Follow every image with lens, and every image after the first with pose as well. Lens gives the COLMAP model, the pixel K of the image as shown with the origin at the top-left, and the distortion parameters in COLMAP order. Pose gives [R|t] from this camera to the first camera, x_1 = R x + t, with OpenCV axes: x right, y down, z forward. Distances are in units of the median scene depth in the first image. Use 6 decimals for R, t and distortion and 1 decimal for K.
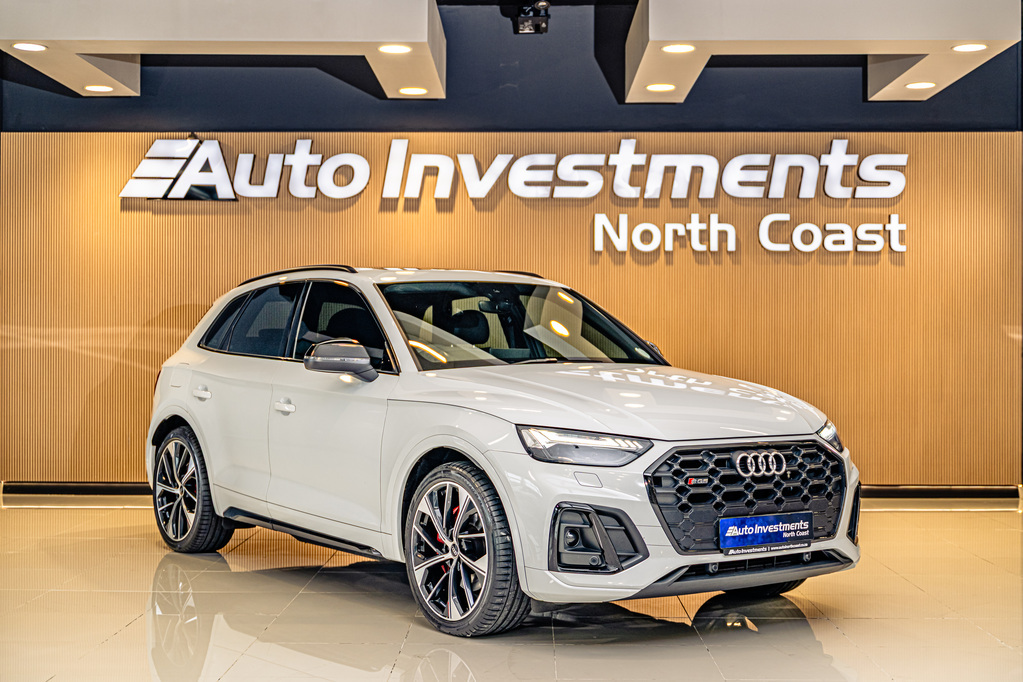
lens RADIAL K [[1501.1, 0, 511.5], [0, 1501.1, 341.0], [0, 0, 1]] dist [0.012495, -0.008947]
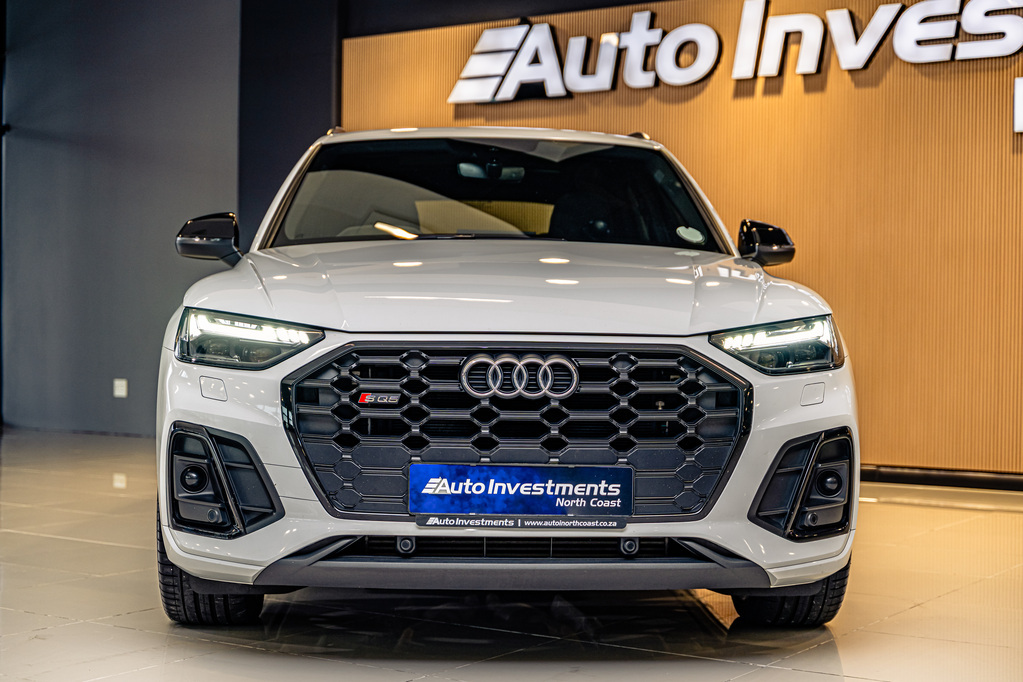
lens RADIAL K [[1651.5, 0, 511.5], [0, 1651.5, 341.0], [0, 0, 1]] dist [-0.016549, -0.084126]
pose [[0.830317, 0.006896, -0.557248, 0.501356], [-0.008548, 0.999963, -0.000363, 0.065522], [0.557225, 0.005065, 0.830346, 0.449315]]
